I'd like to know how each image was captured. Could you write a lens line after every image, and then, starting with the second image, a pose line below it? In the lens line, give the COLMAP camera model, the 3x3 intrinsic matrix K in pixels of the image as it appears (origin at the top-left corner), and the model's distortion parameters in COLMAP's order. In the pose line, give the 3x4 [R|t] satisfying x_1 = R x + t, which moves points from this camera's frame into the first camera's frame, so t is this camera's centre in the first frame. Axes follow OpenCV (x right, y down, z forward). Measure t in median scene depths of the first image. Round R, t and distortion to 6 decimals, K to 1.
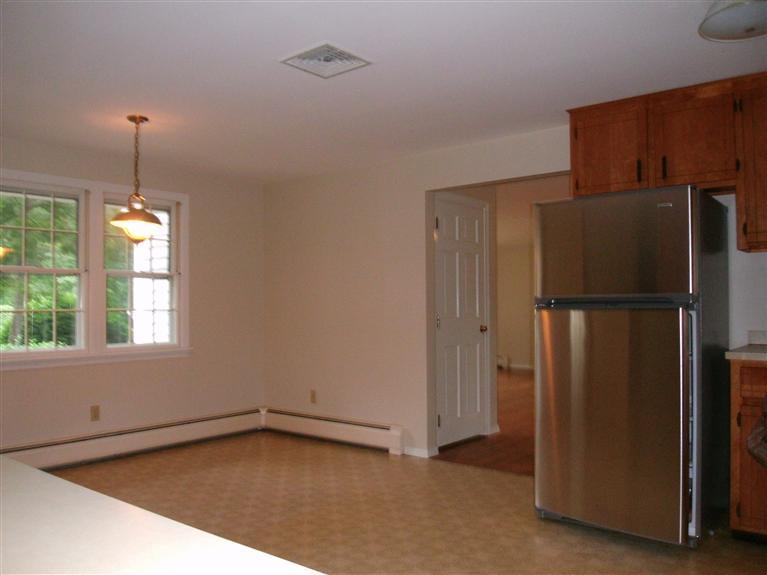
lens RADIAL K [[660.1, 0, 385.3], [0, 660.1, 300.2], [0, 0, 1]] dist [-0.045438, -0.009071]
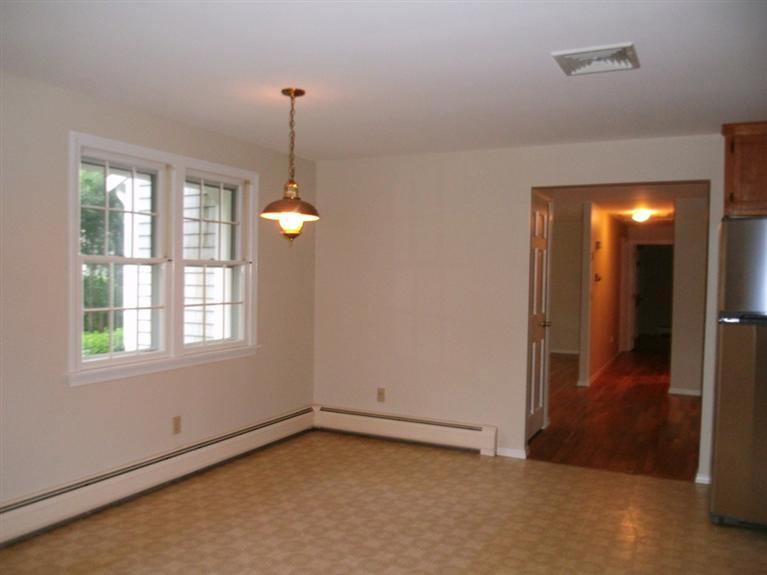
lens RADIAL K [[660.1, 0, 385.3], [0, 660.1, 300.2], [0, 0, 1]] dist [-0.045438, -0.009071]
pose [[0.973822, 0.013307, 0.226923, -0.372554], [-0.025640, 0.998344, 0.051487, -0.044244], [-0.225863, -0.055957, 0.972551, 0.100514]]
